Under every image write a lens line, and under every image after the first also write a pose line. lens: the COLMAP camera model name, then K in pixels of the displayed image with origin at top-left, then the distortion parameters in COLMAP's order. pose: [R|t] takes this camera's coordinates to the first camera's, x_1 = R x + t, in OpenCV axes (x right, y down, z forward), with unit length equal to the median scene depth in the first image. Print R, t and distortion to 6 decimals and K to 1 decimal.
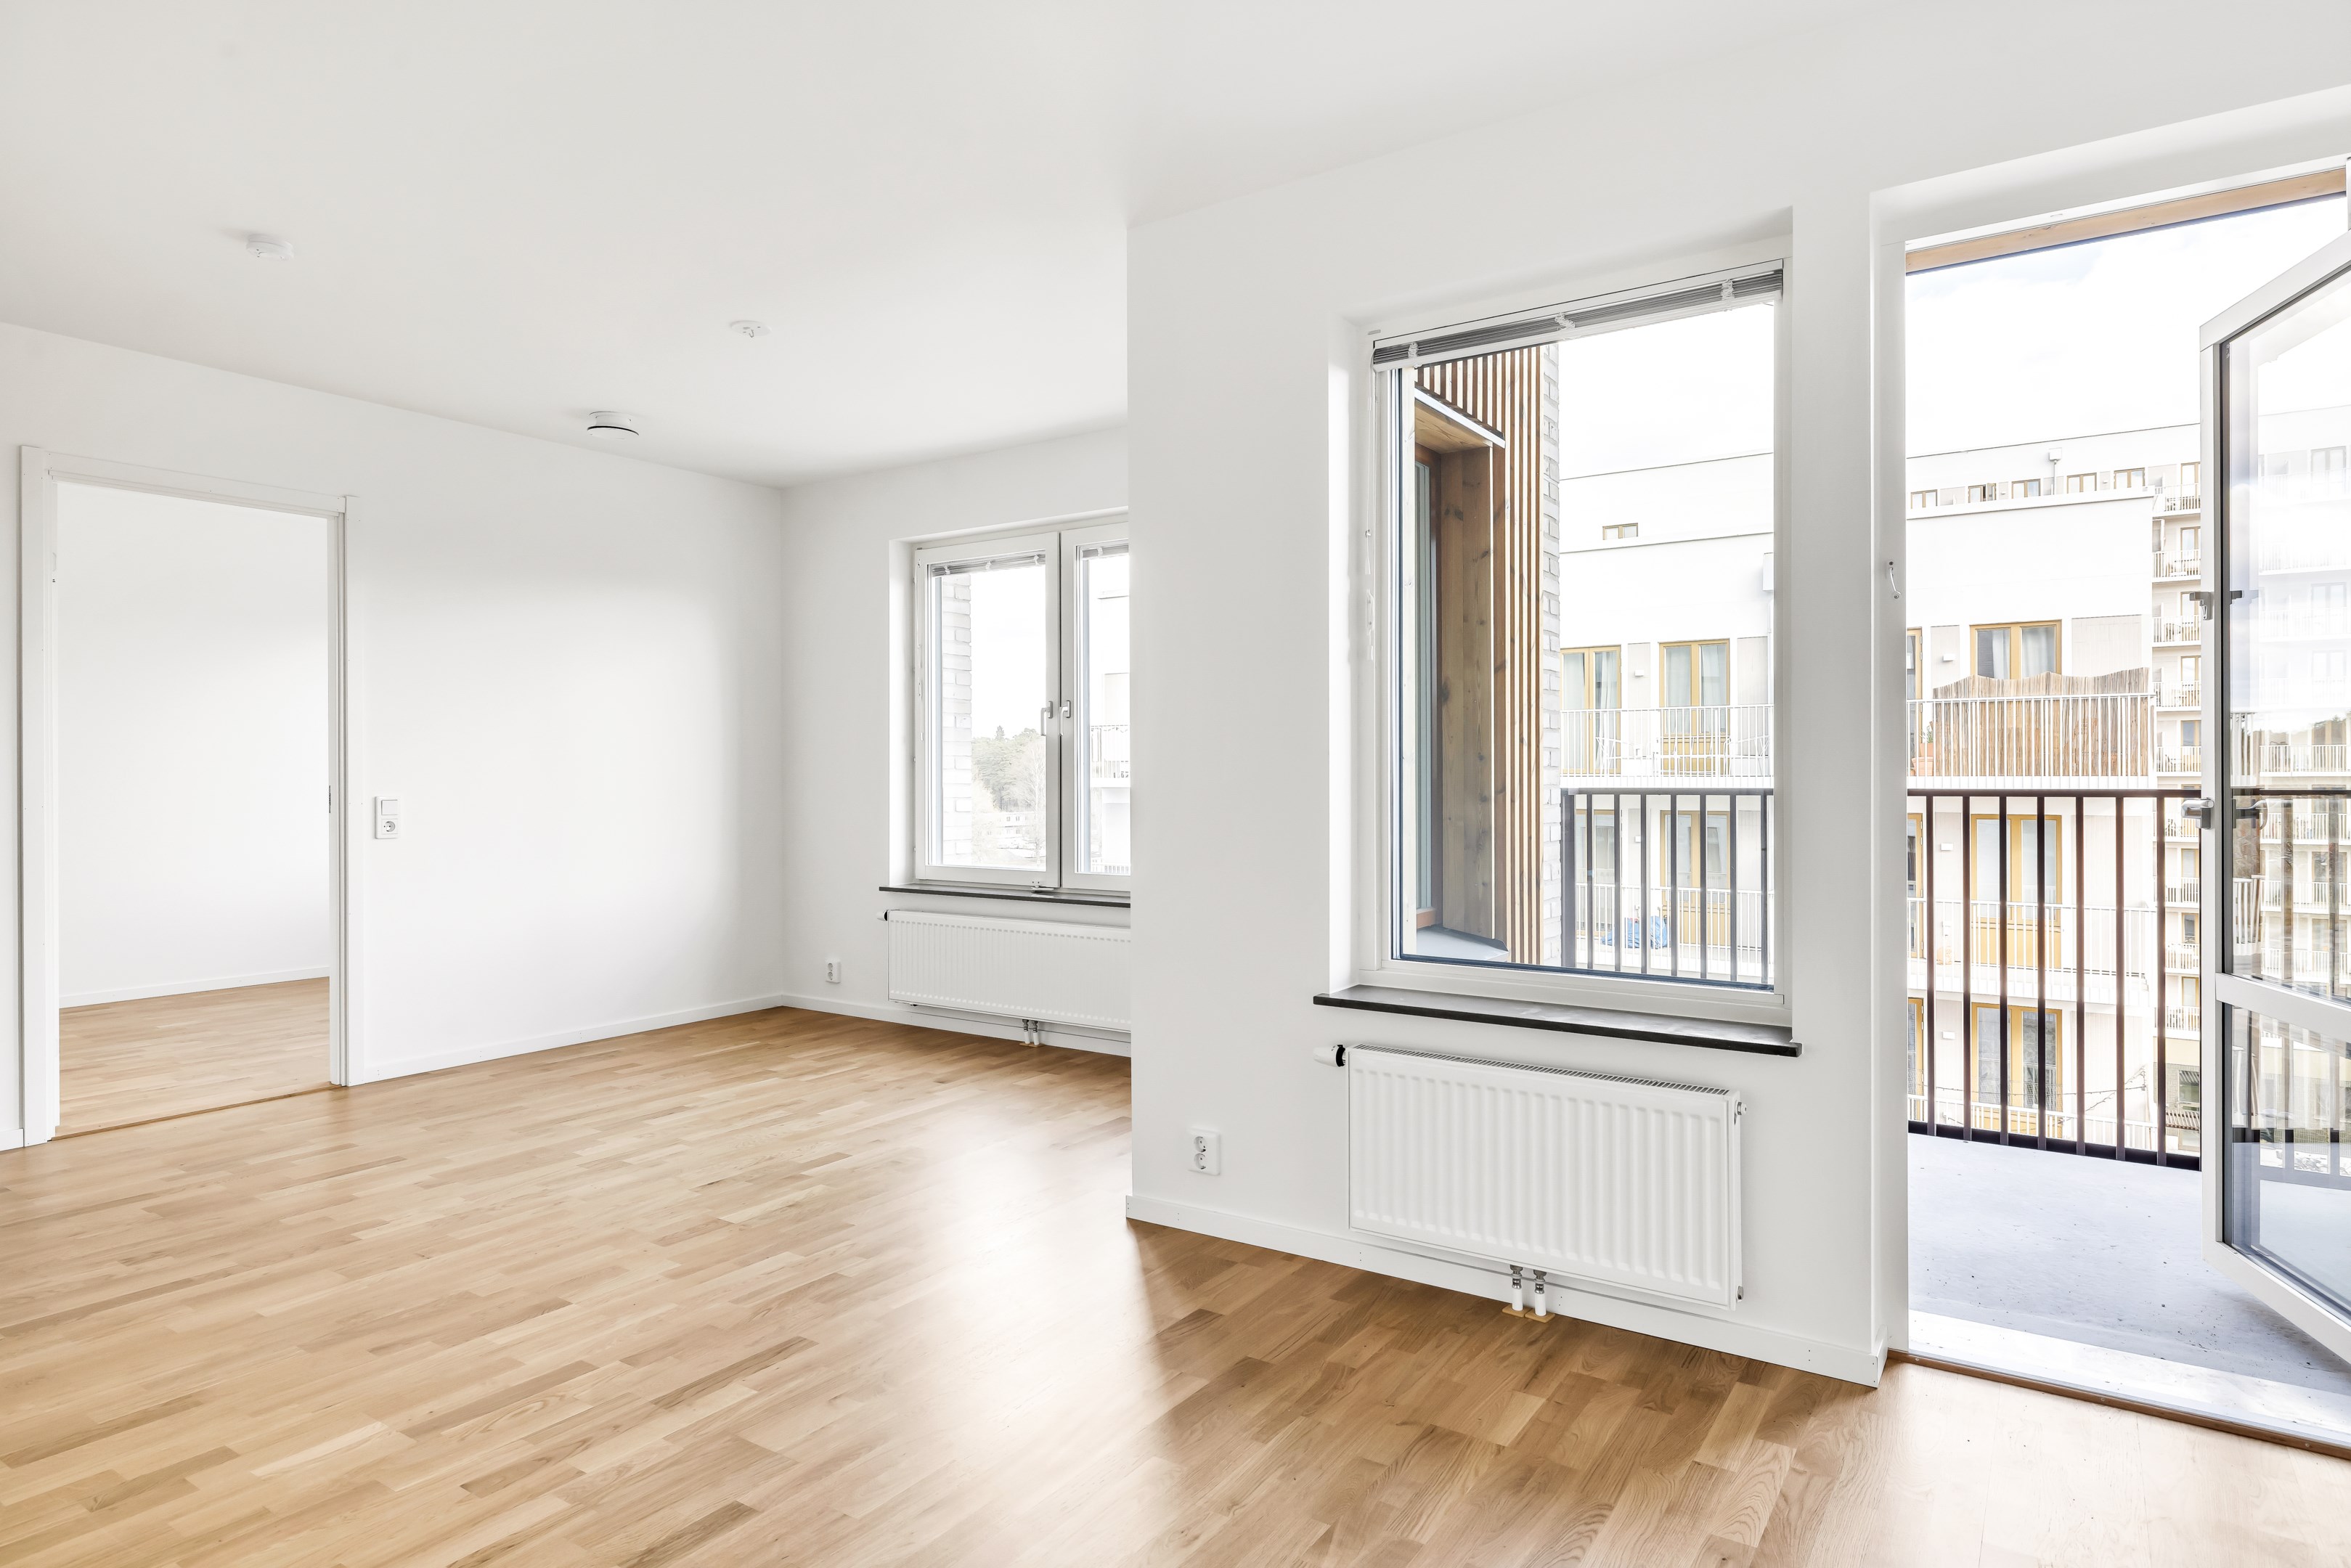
lens RADIAL K [[1320.1, 0, 1166.6], [0, 1320.1, 776.4], [0, 0, 1]] dist [-0.001960, -0.000903]
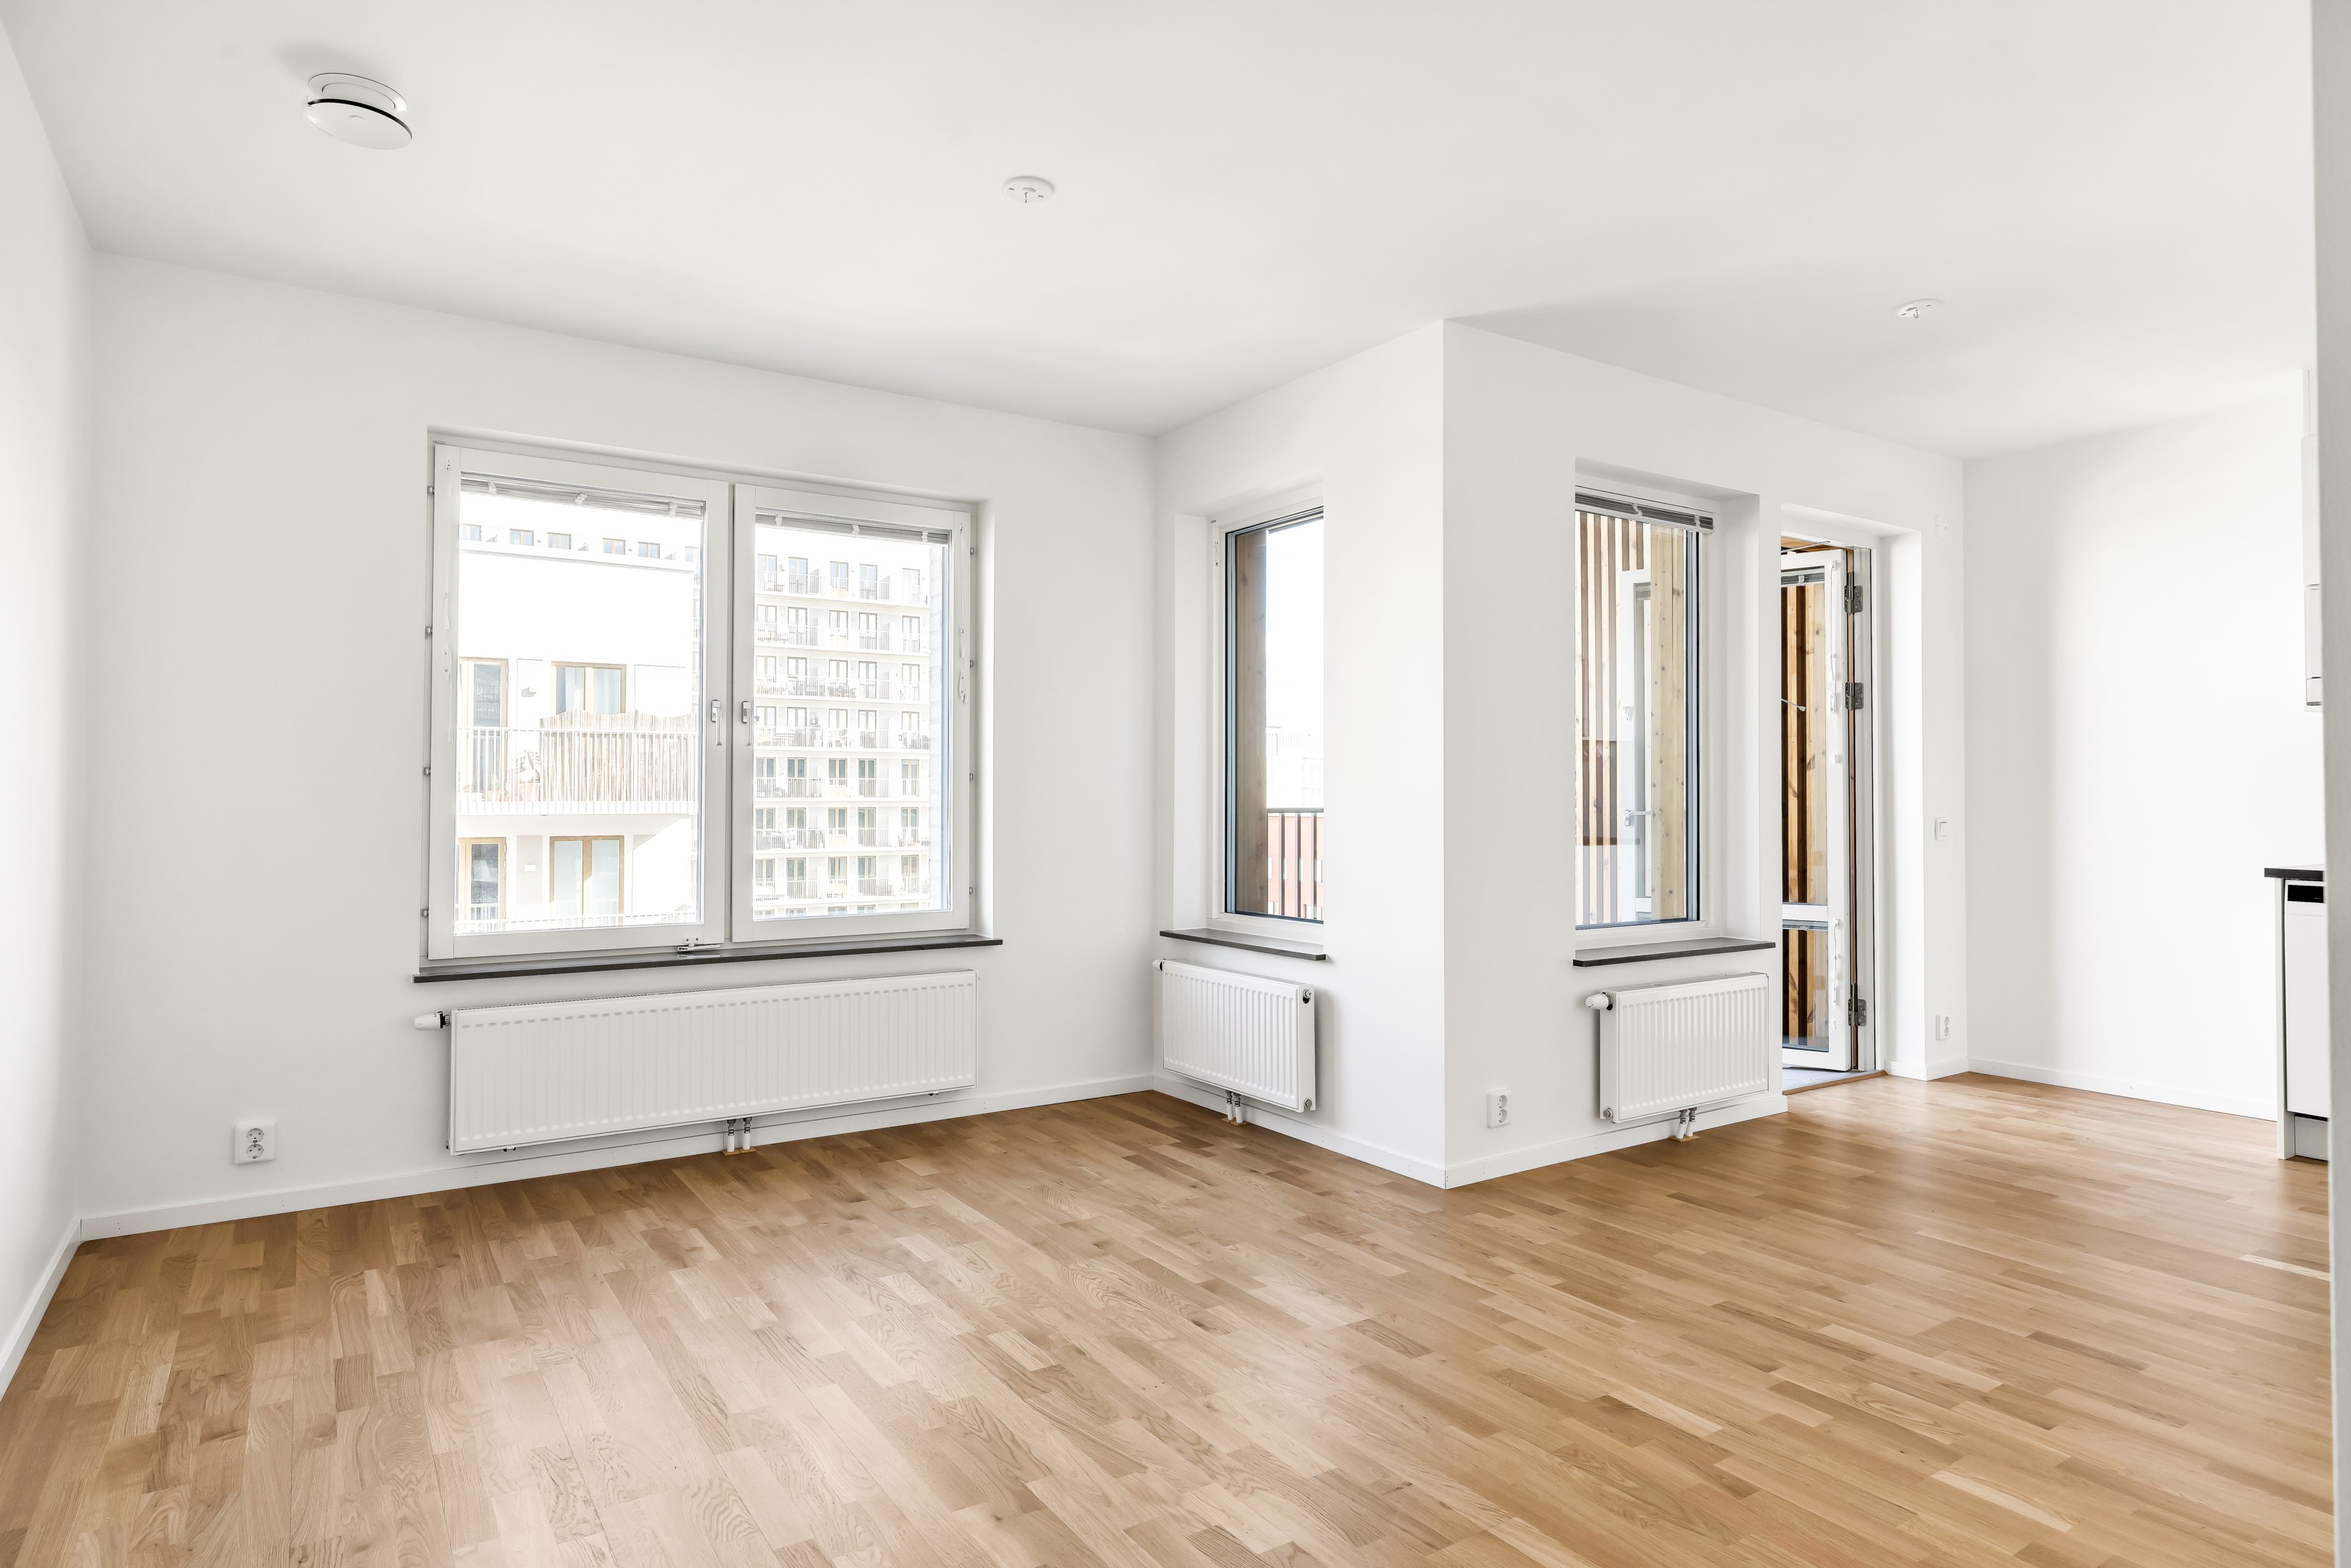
lens RADIAL K [[1320.1, 0, 1166.6], [0, 1320.1, 776.4], [0, 0, 1]] dist [-0.001960, -0.000903]
pose [[0.390281, 0.016555, 0.920547, -1.165486], [0.001546, 0.999825, -0.018636, 0.004021], [-0.920695, 0.008697, 0.390187, 0.781220]]
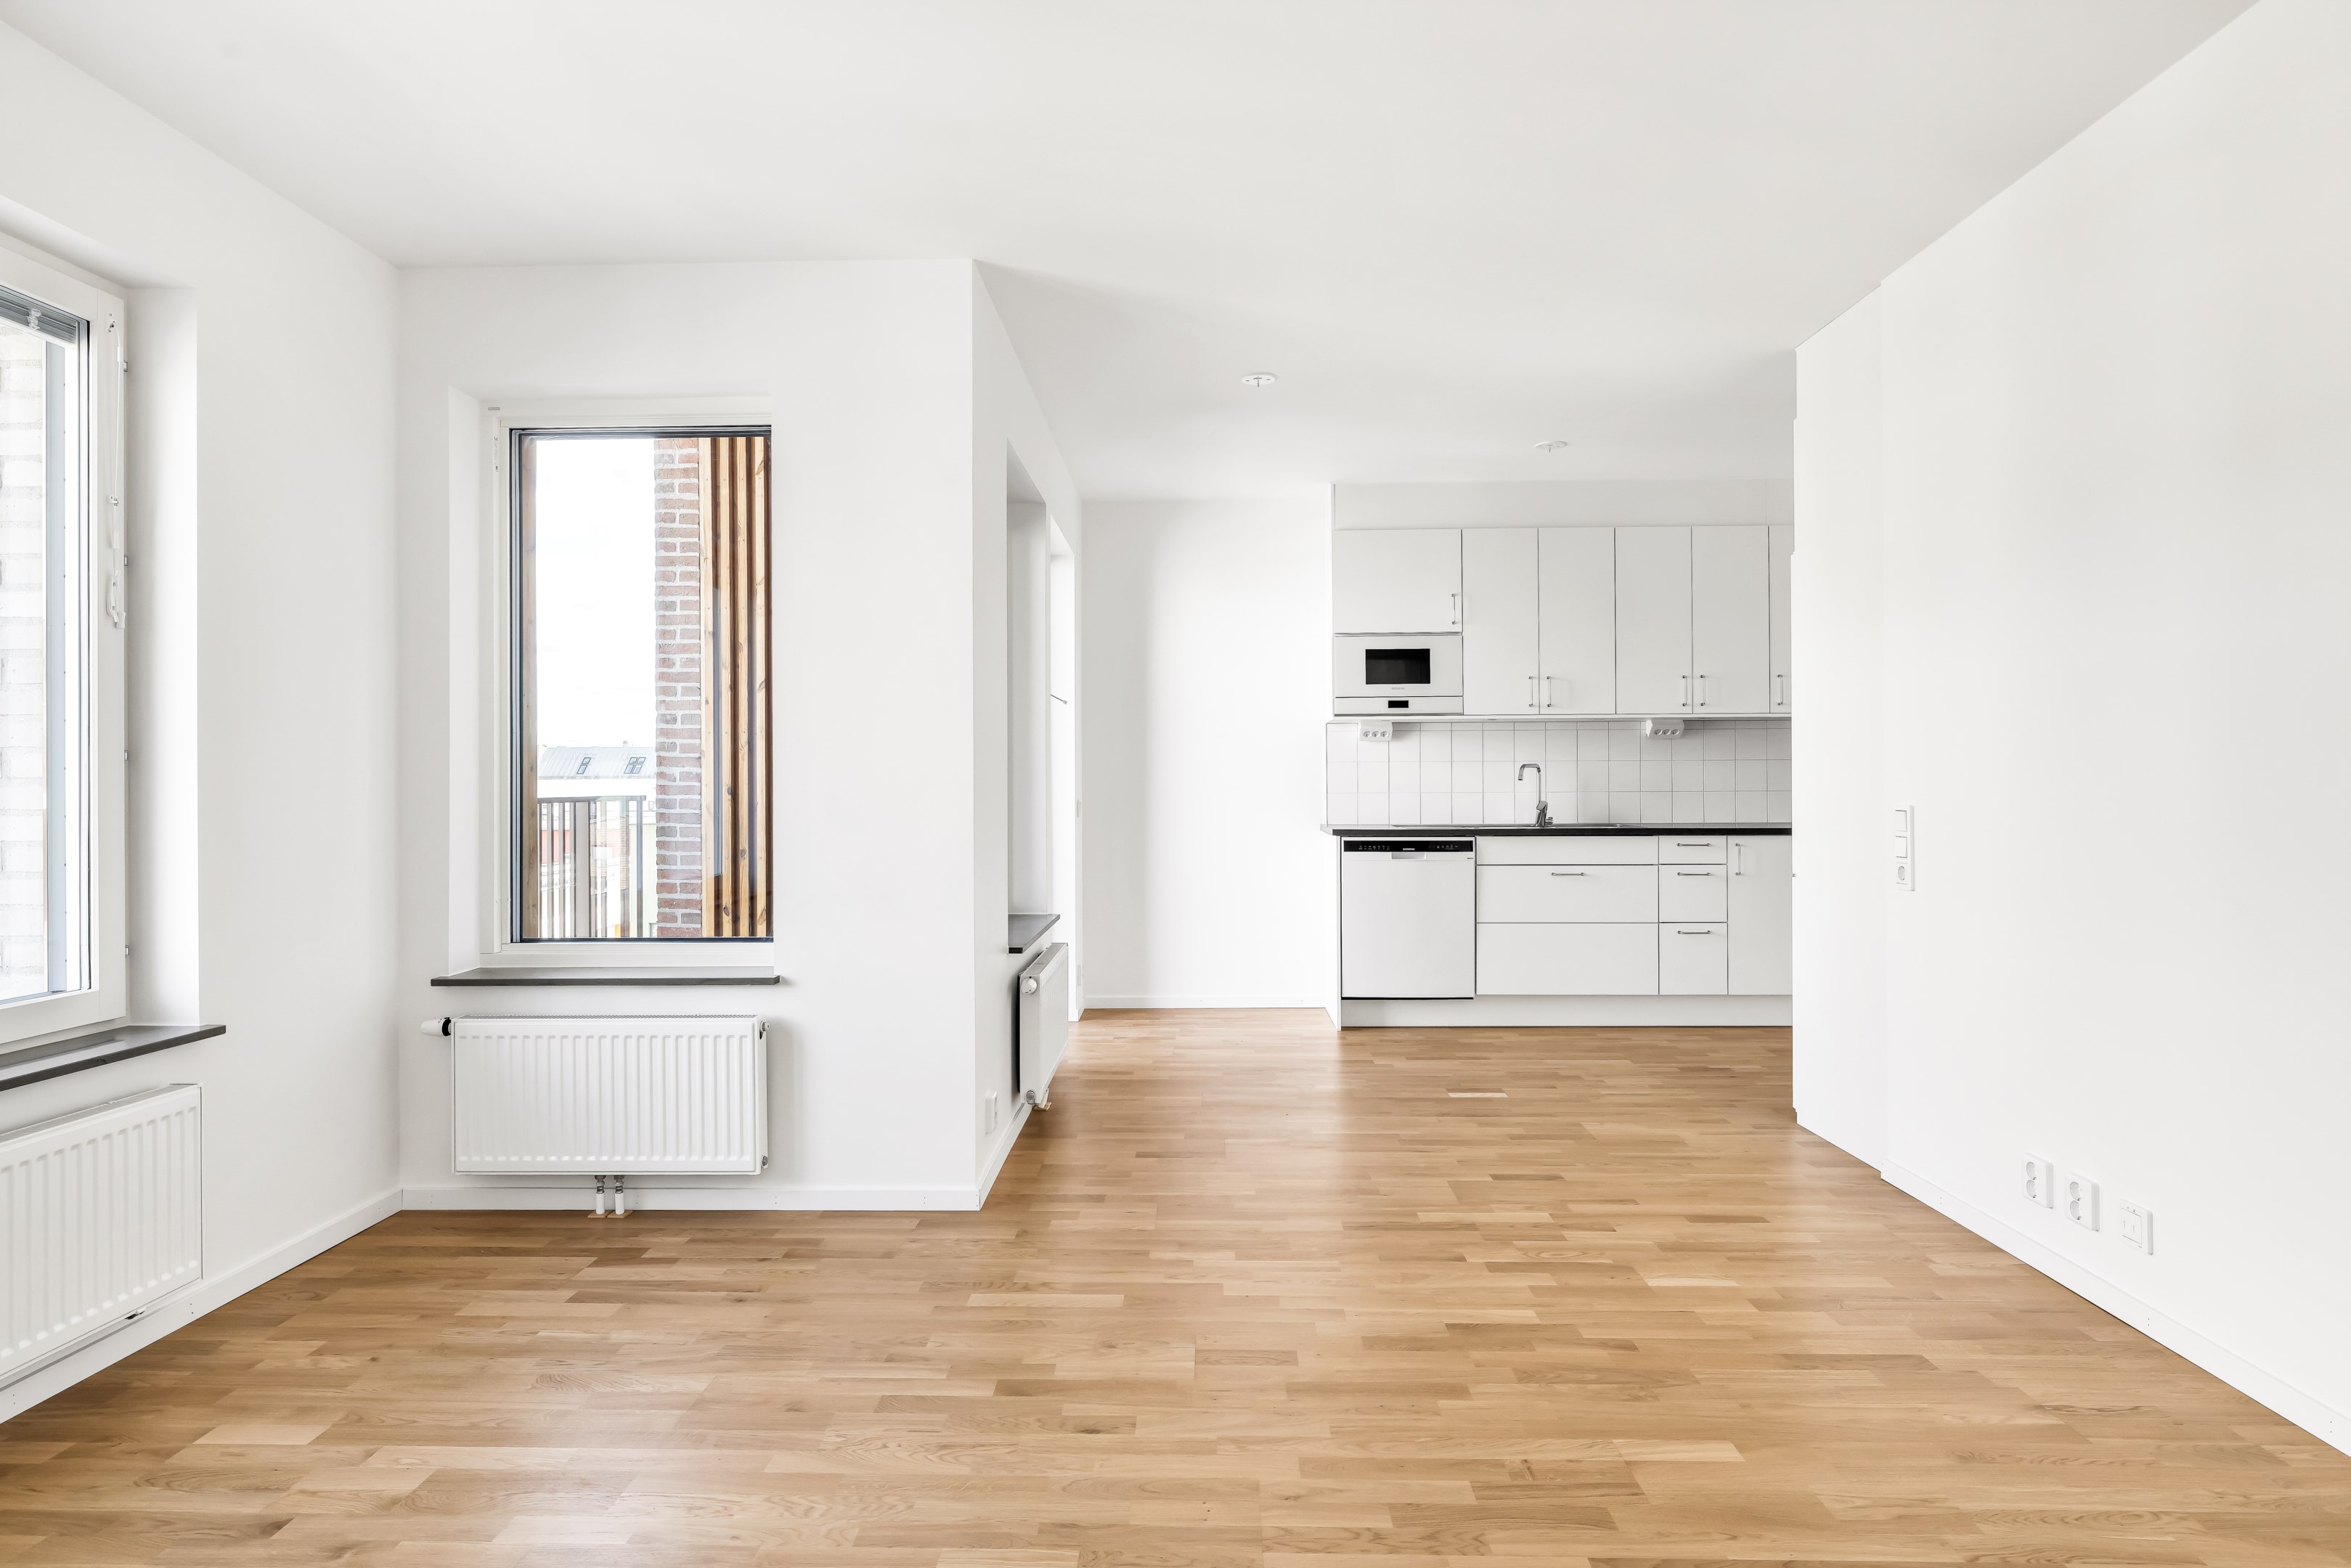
lens RADIAL K [[1286.8, 0, 1168.4], [0, 1286.8, 775.9], [0, 0, 1]] dist [-0.003877, -0.000030]
pose [[-0.535803, 0.007203, 0.844312, -0.964543], [0.010059, 0.999947, -0.002147, -0.001442], [-0.844283, 0.007343, -0.535847, 1.415247]]
